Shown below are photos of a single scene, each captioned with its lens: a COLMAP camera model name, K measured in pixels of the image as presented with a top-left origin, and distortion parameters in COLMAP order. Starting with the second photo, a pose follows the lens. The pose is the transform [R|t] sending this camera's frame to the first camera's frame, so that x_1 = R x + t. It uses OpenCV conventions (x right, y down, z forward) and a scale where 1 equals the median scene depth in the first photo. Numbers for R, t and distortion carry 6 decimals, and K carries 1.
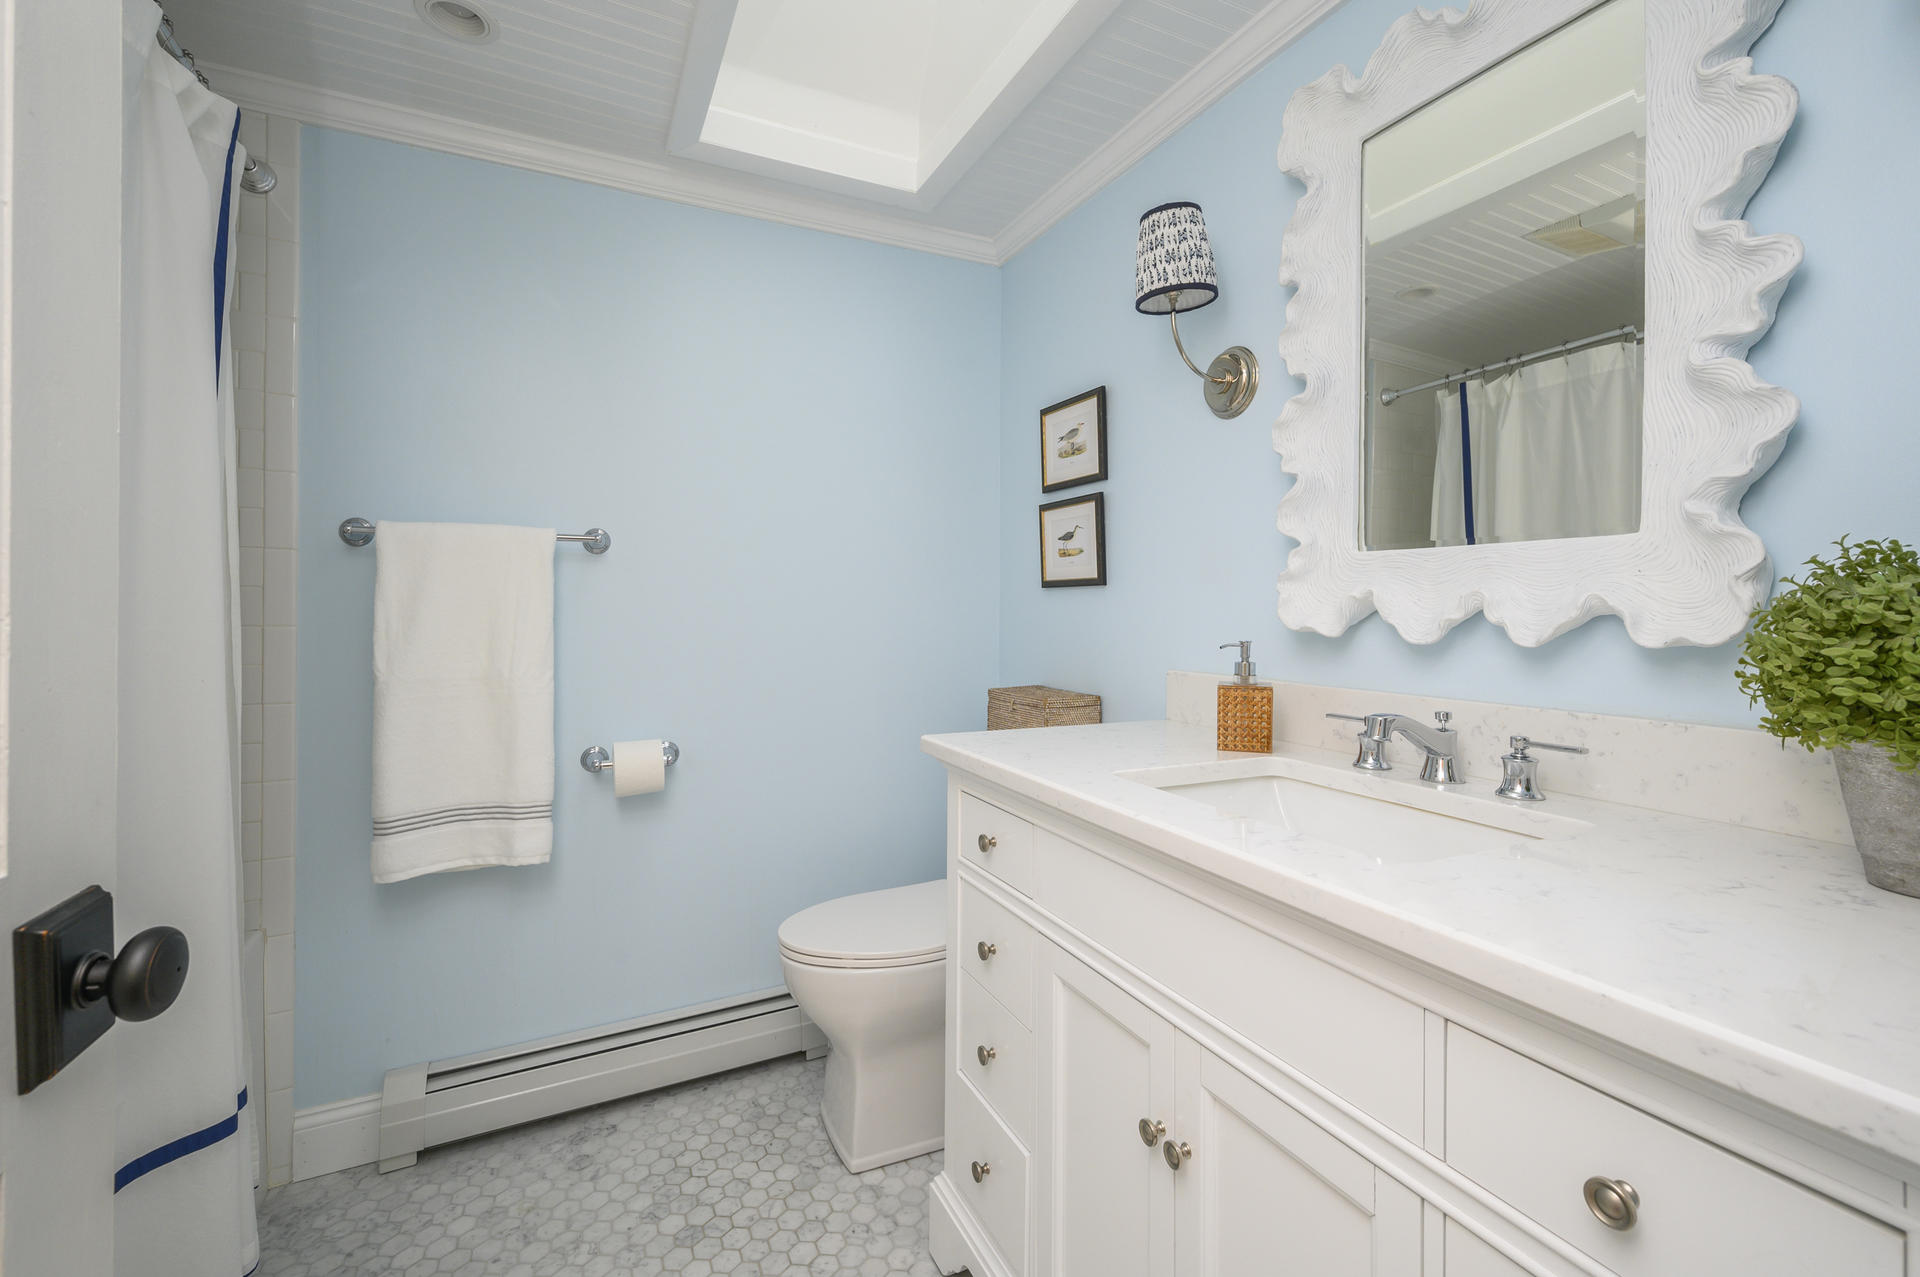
lens RADIAL K [[766.6, 0, 956.2], [0, 766.6, 608.1], [0, 0, 1]] dist [-0.000224, -0.000083]
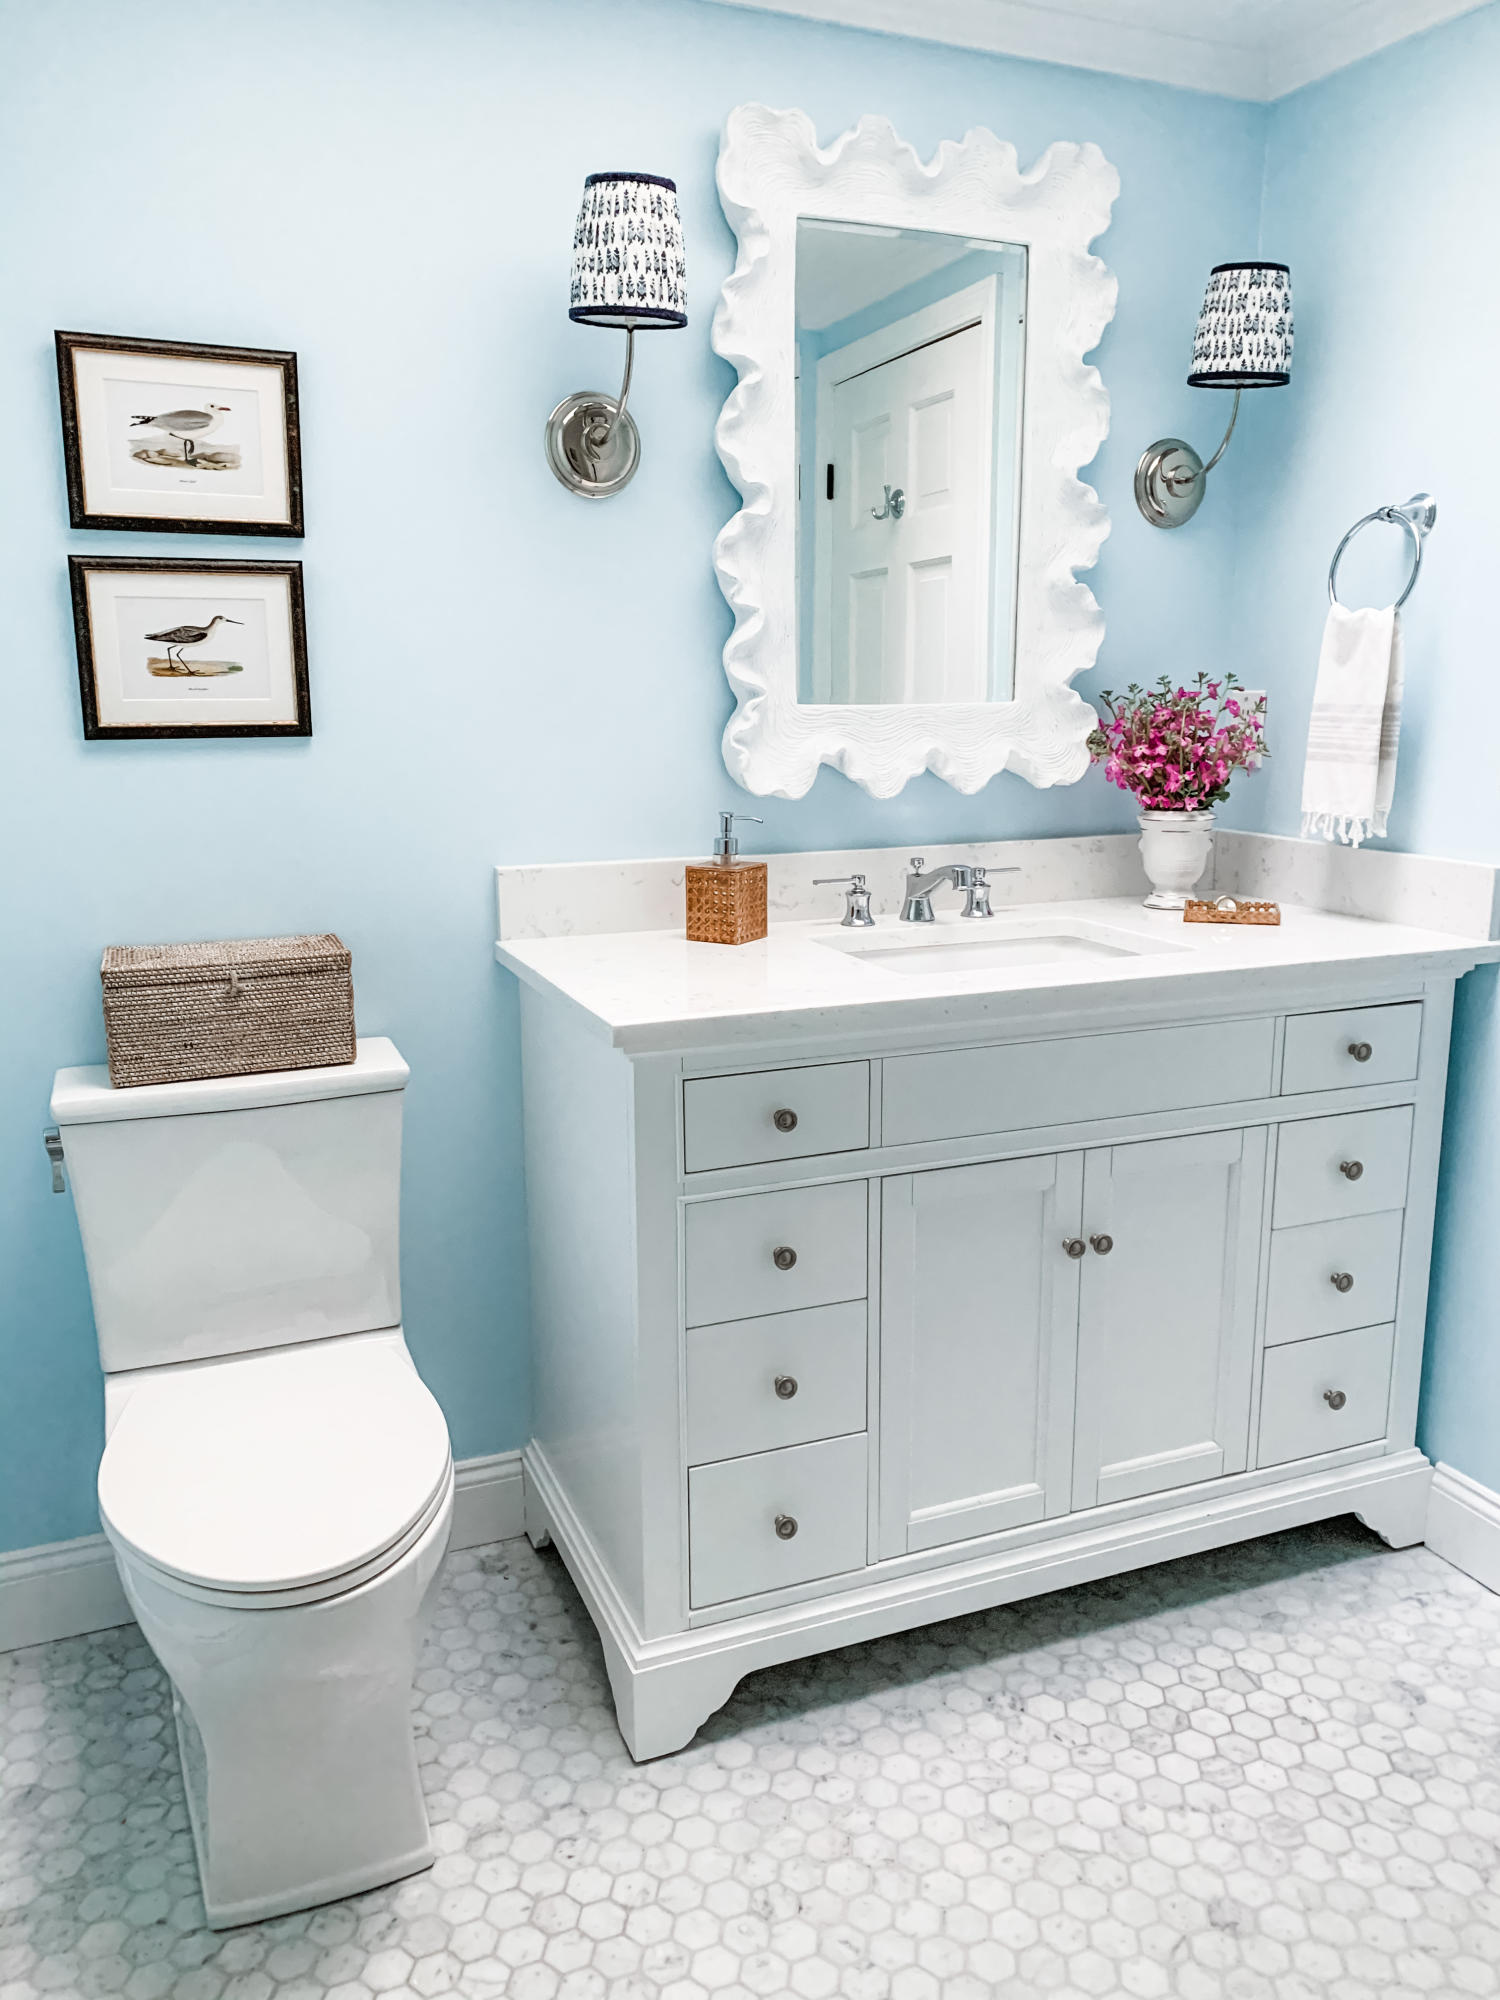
lens RADIAL K [[1508.8, 0, 750.0], [0, 1508.8, 1000.0], [0, 0, 1]] dist [0.000228, 0.001927]
pose [[0.064055, -0.199957, 0.977709, -0.883111], [0.006175, 0.979781, 0.199976, -0.059139], [-0.997927, -0.006772, 0.063994, 0.610672]]
